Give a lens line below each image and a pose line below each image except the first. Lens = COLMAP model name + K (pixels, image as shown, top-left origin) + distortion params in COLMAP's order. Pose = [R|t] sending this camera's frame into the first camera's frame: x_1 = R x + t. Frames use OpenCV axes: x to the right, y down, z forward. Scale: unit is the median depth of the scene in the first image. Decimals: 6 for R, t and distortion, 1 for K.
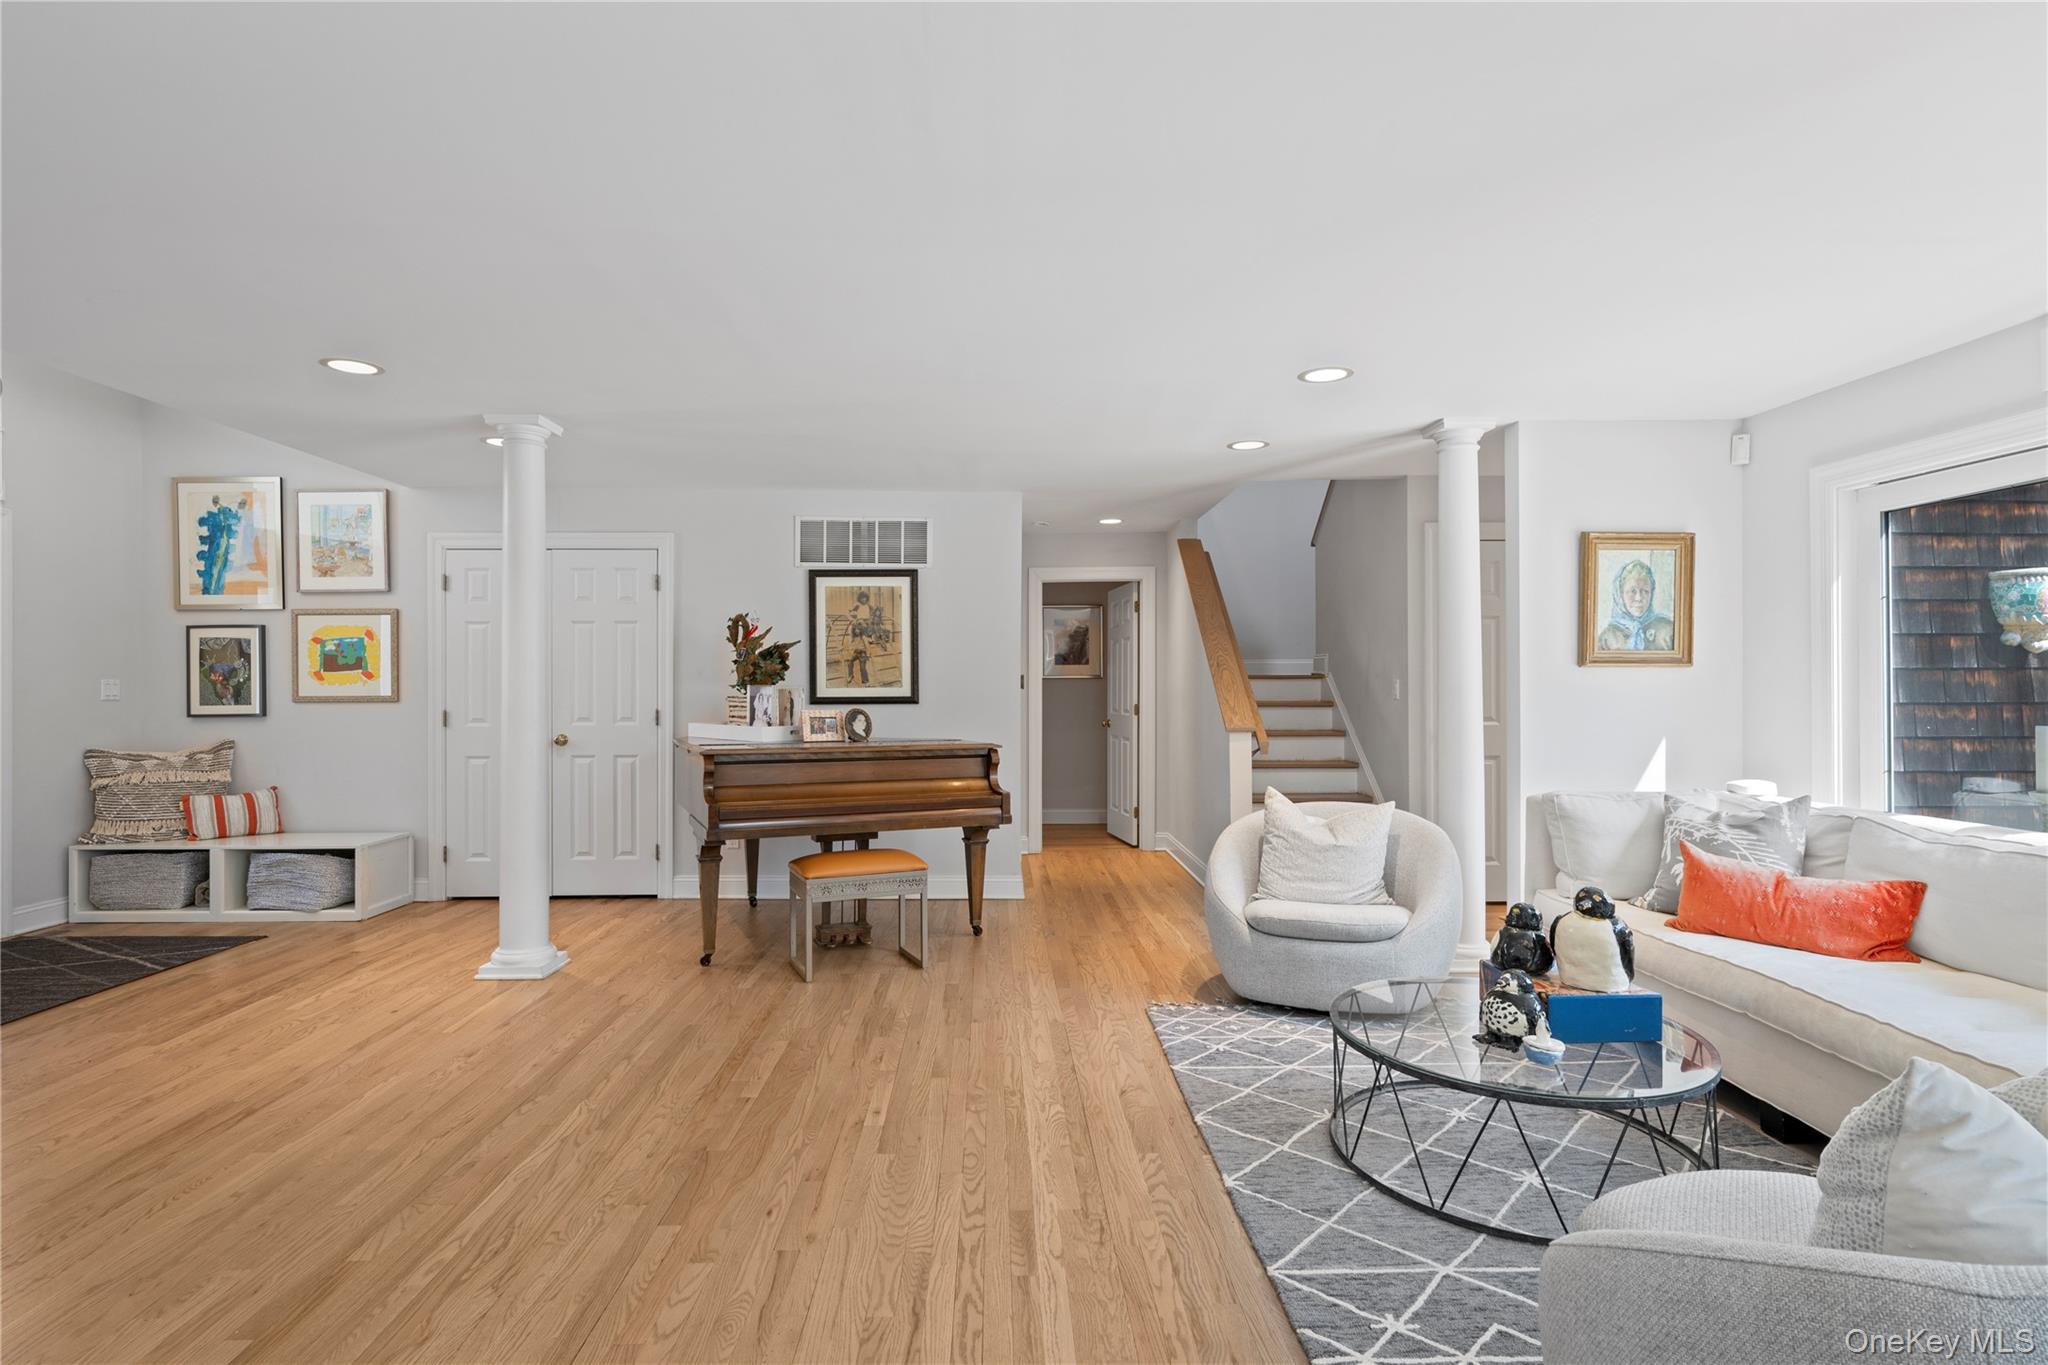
lens RADIAL K [[1039.9, 0, 1037.8], [0, 1039.9, 688.9], [0, 0, 1]] dist [0.001159, -0.000896]
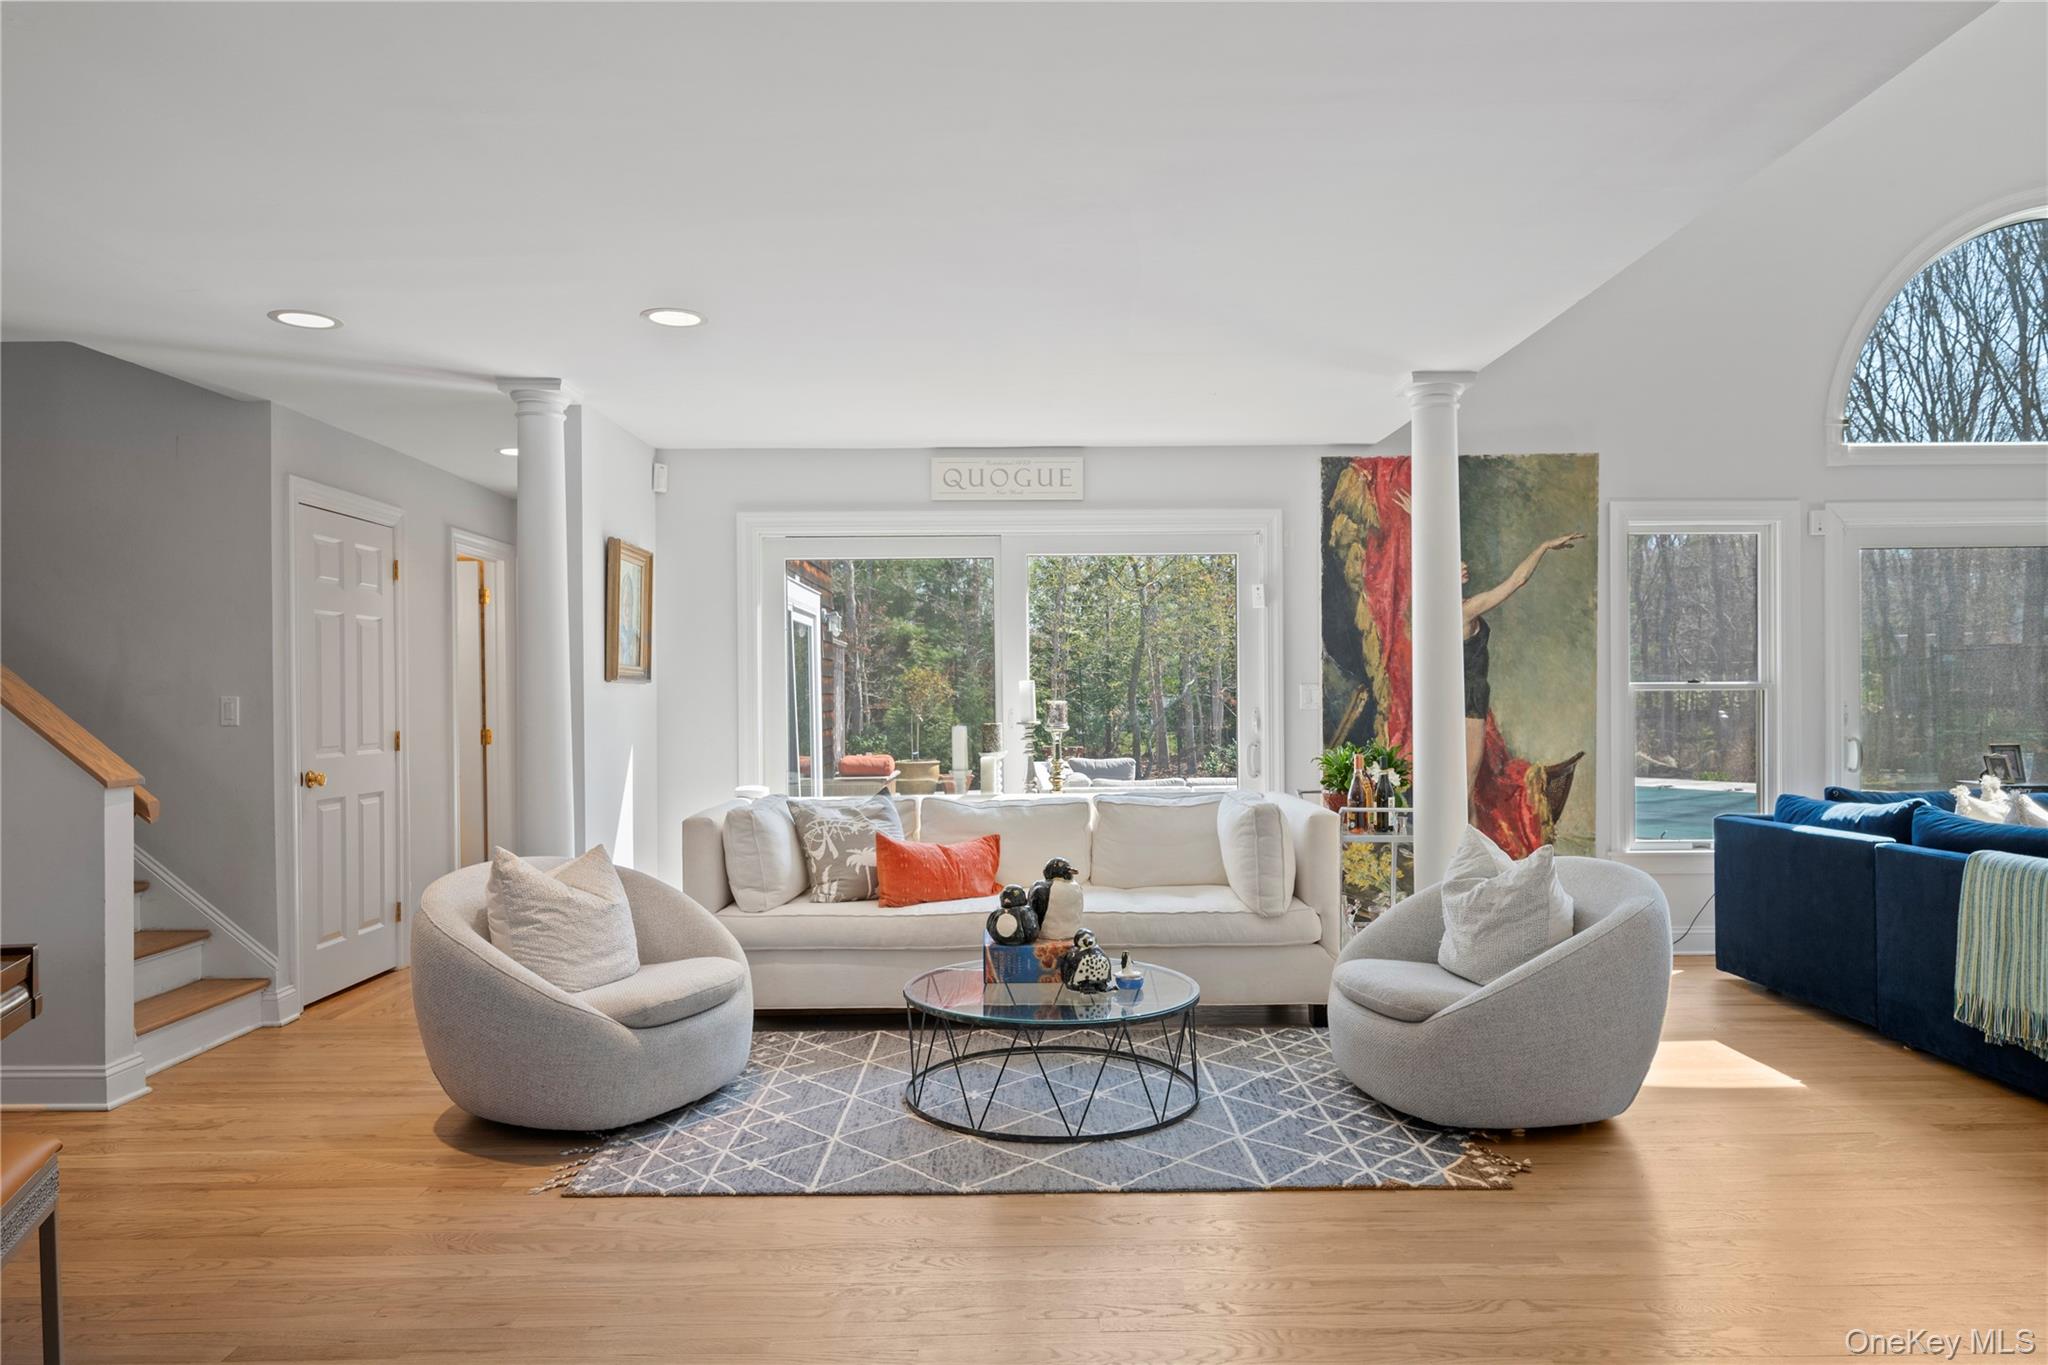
lens RADIAL K [[1276.4, 0, 1025.9], [0, 1276.4, 695.0], [0, 0, 1]] dist [-0.001416, 0.002251]
pose [[0.023599, 0.003507, 0.999715, -0.436321], [0.014256, 0.999891, -0.003844, 0.000059], [-0.999620, 0.014343, 0.023547, 0.432477]]
